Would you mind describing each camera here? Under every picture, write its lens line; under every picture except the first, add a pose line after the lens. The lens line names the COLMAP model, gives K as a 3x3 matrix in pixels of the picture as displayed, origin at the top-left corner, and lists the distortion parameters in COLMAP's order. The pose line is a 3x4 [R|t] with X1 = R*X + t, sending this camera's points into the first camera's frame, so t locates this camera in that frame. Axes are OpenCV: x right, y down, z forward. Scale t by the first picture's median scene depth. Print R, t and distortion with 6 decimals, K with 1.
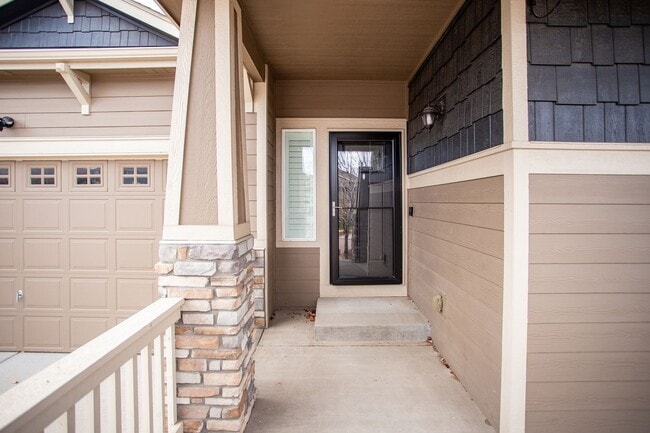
lens RADIAL K [[325.6, 0, 341.4], [0, 325.6, 215.2], [0, 0, 1]] dist [0.002152, 0.001025]
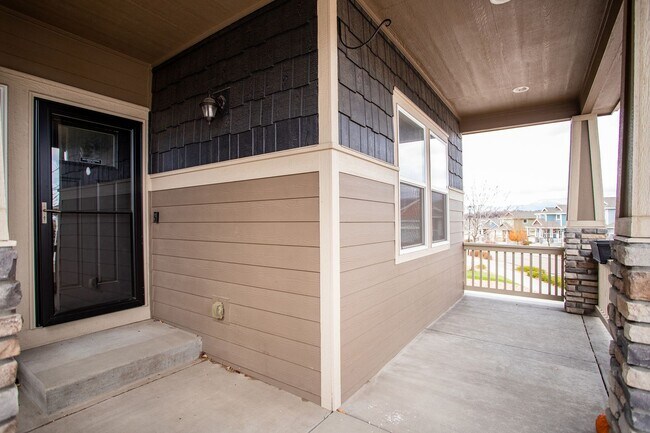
lens RADIAL K [[317.5, 0, 323.6], [0, 317.5, 224.8], [0, 0, 1]] dist [-0.030219, 0.000699]
pose [[0.618981, -0.018885, 0.785179, -0.213302], [0.039280, 0.999204, -0.006933, 0.040918], [-0.784423, 0.035134, 0.619230, 0.186388]]
